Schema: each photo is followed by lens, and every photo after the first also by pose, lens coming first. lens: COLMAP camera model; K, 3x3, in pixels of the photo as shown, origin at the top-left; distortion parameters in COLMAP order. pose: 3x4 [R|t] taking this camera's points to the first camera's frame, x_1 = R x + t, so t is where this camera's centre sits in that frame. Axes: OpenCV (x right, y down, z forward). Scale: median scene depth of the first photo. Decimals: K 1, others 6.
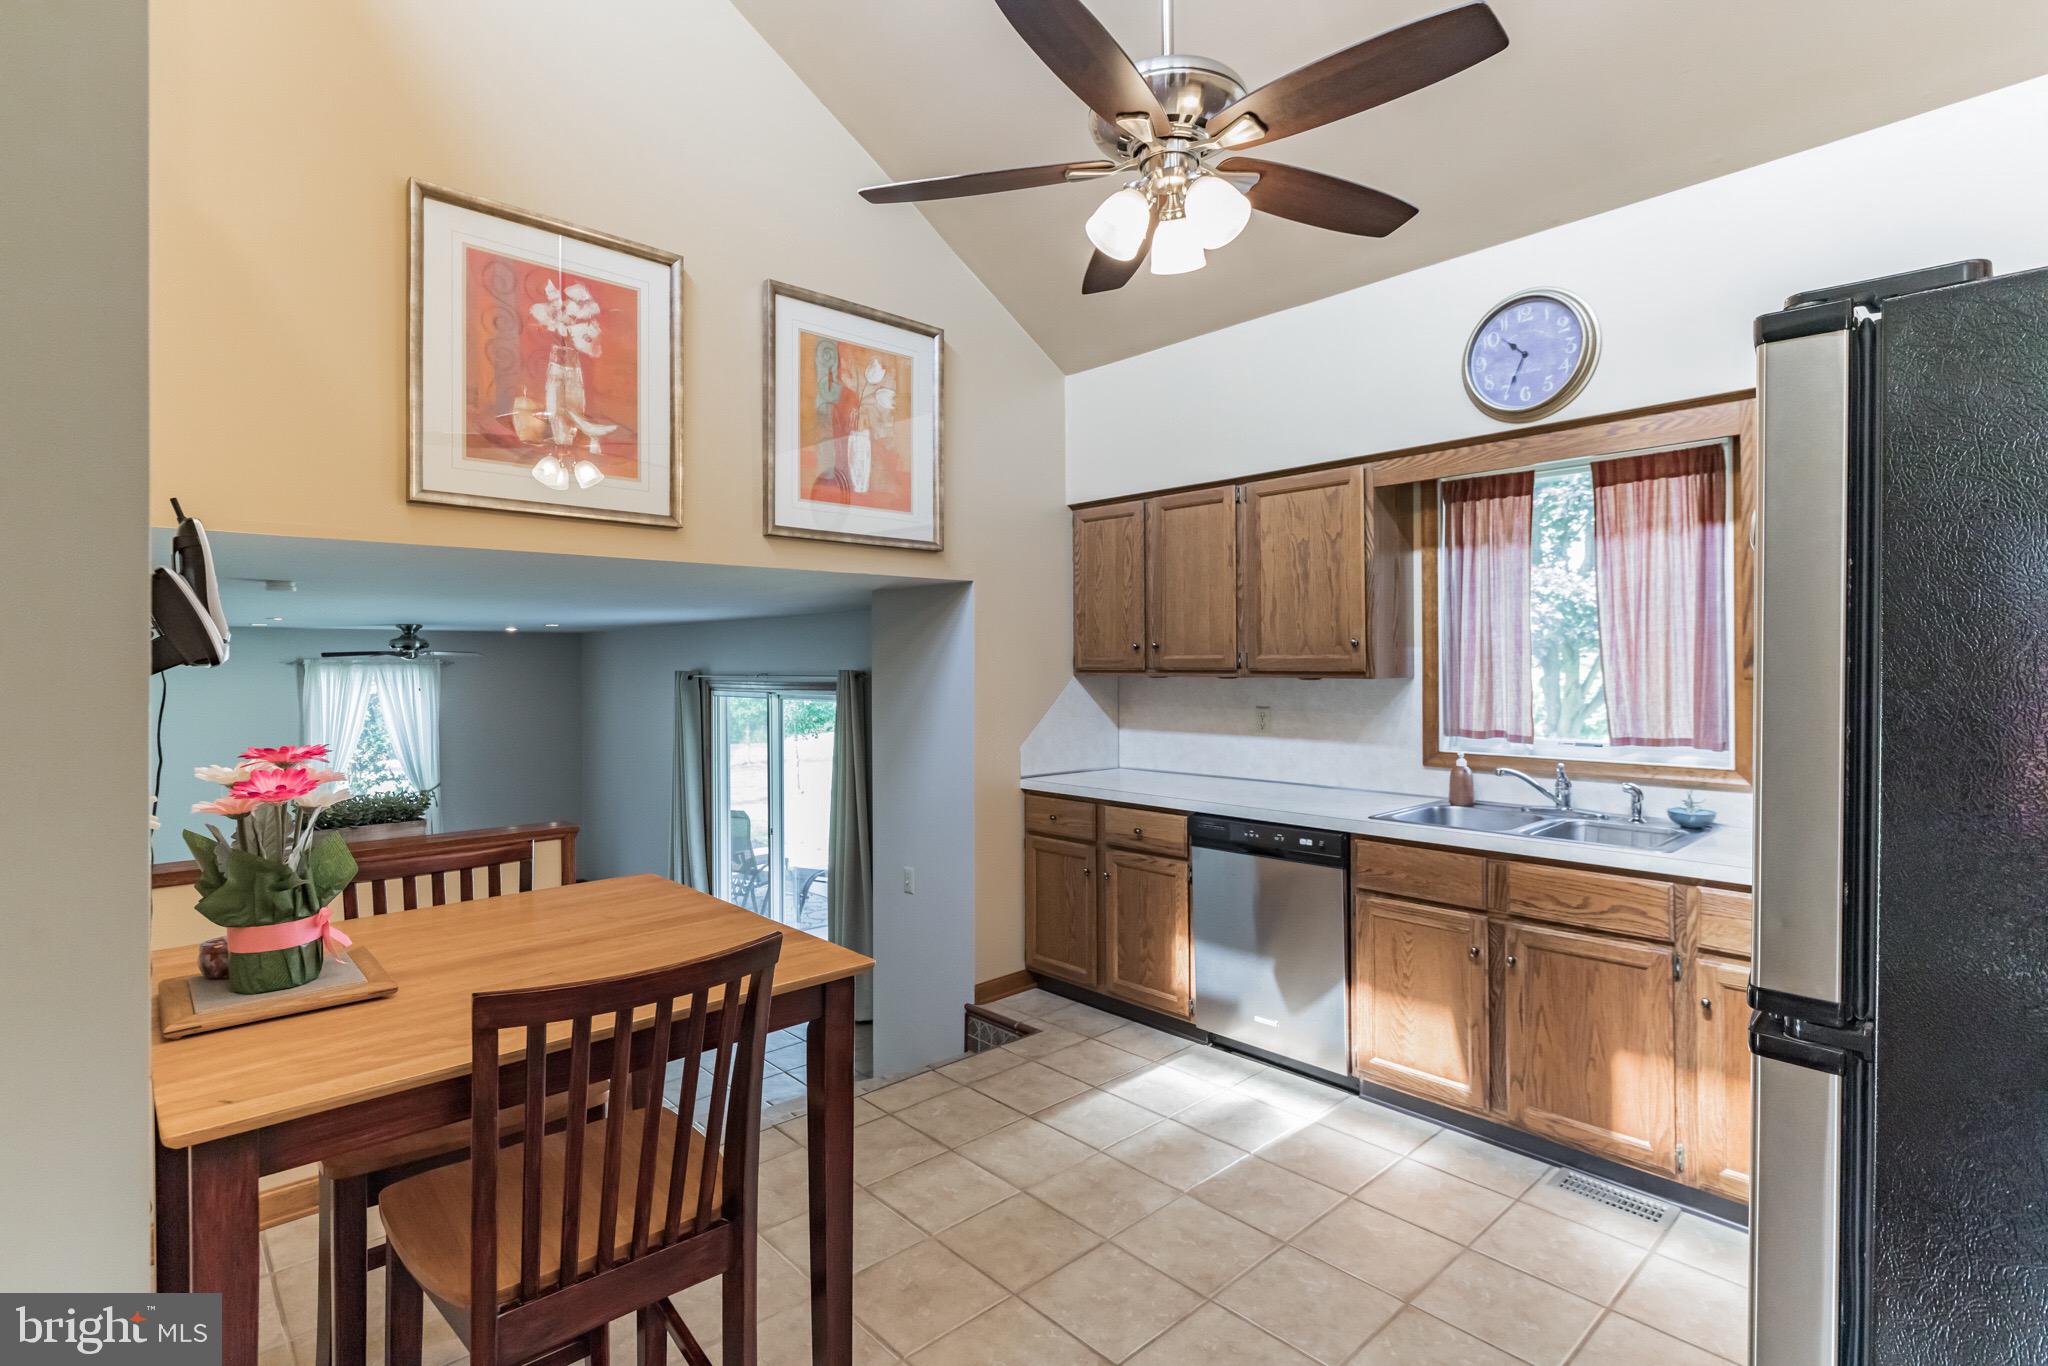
lens RADIAL K [[1006.4, 0, 1027.7], [0, 1006.4, 676.4], [0, 0, 1]] dist [0.026014, 0.001933]
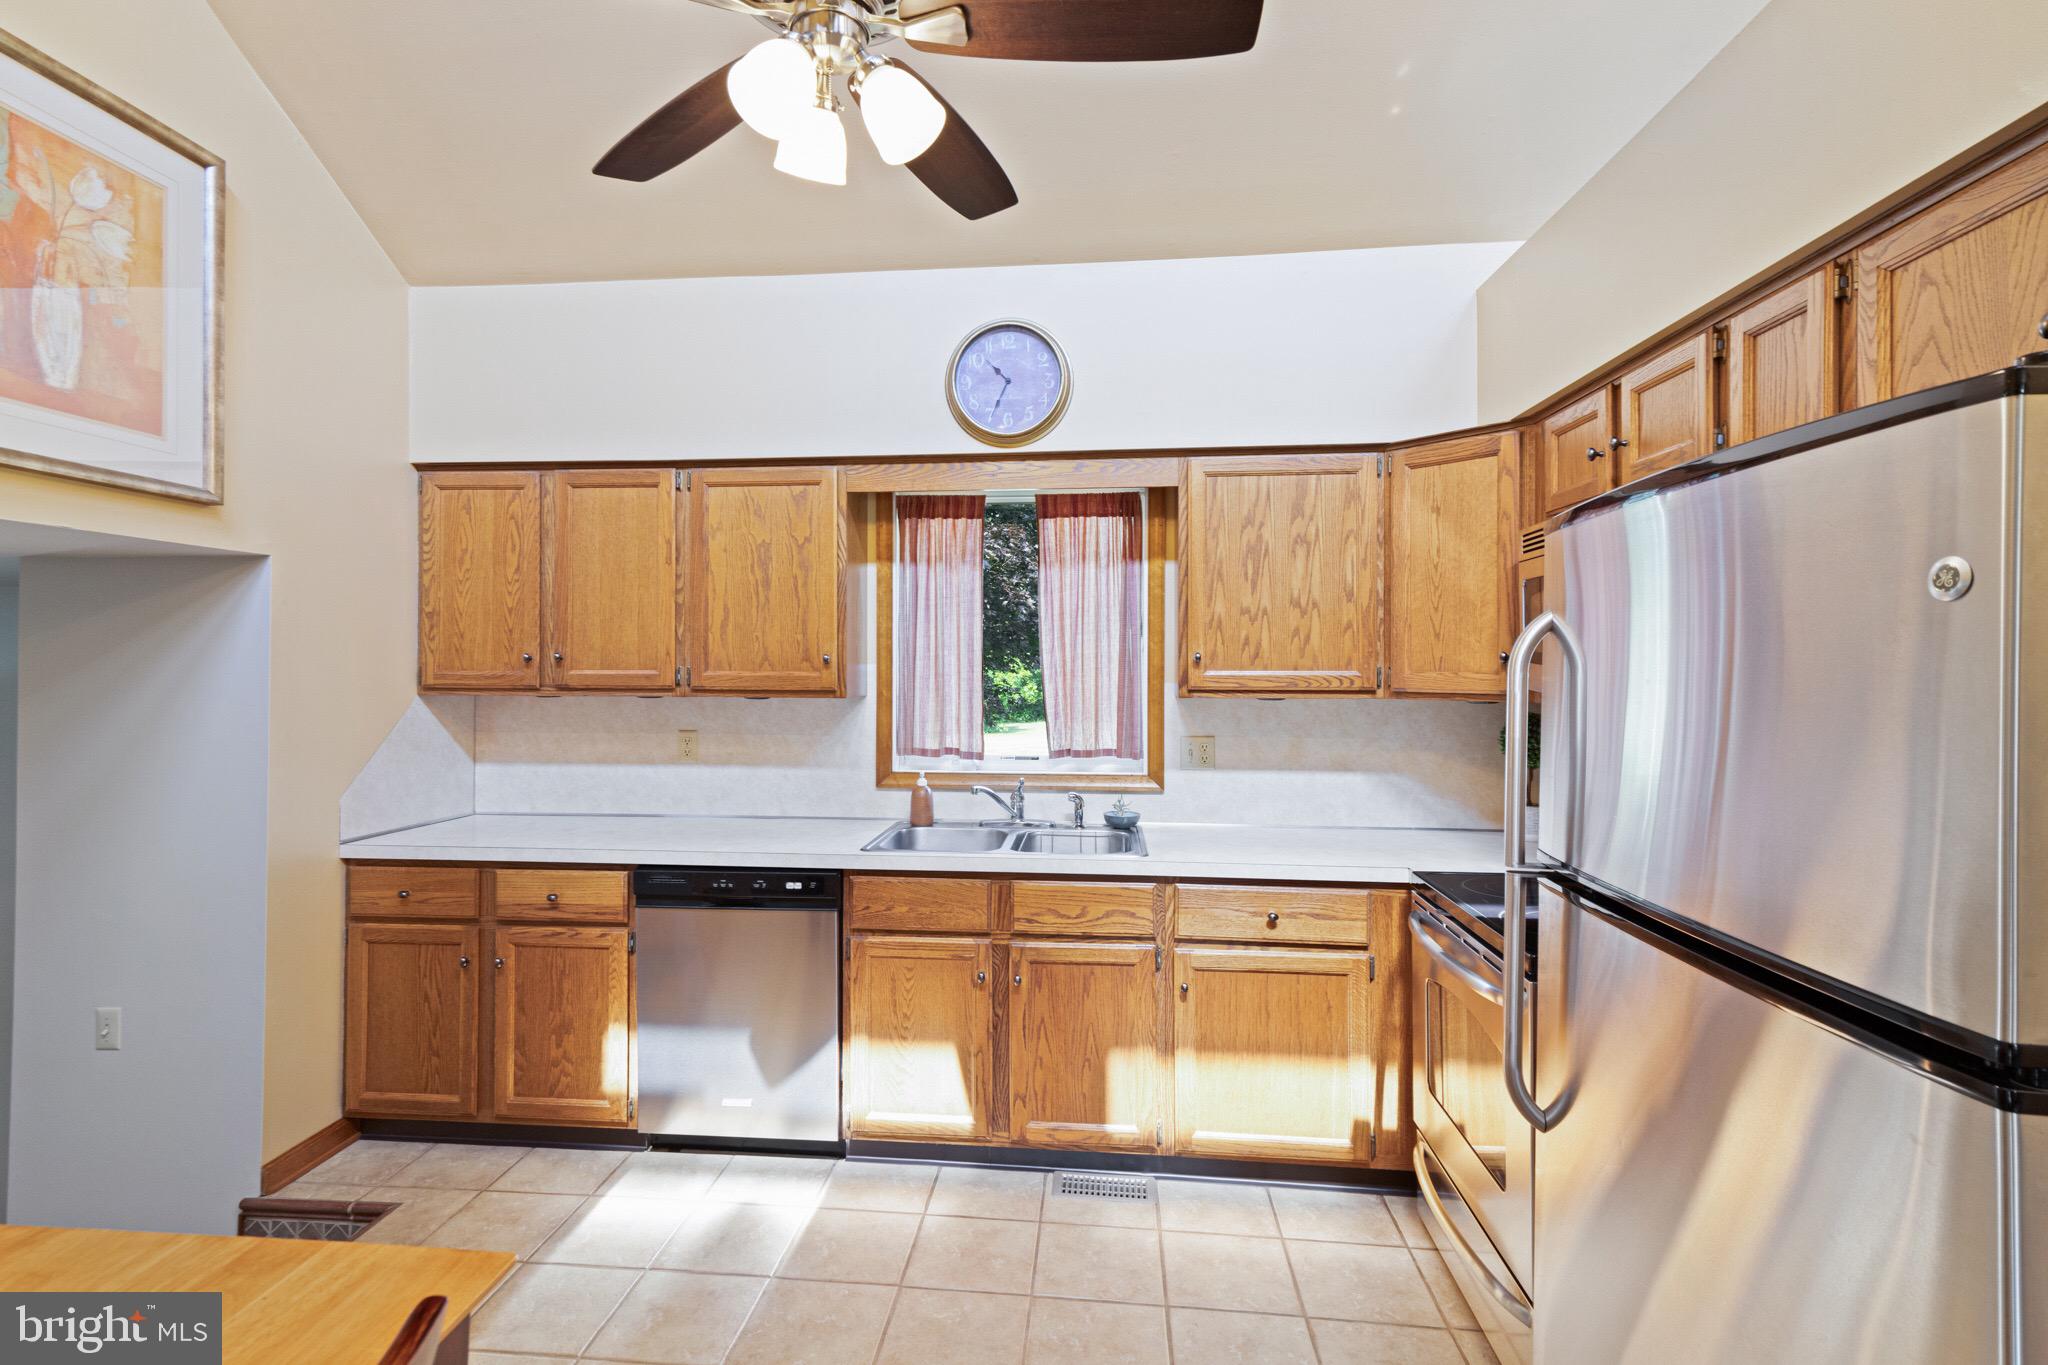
lens RADIAL K [[1006.4, 0, 1013.6], [0, 1006.4, 674.4], [0, 0, 1]] dist [0.026014, 0.001933]
pose [[0.755519, 0.004819, 0.655109, -0.144774], [0.002680, 0.999942, -0.010446, -0.009179], [-0.655121, 0.009648, 0.755462, 0.196213]]
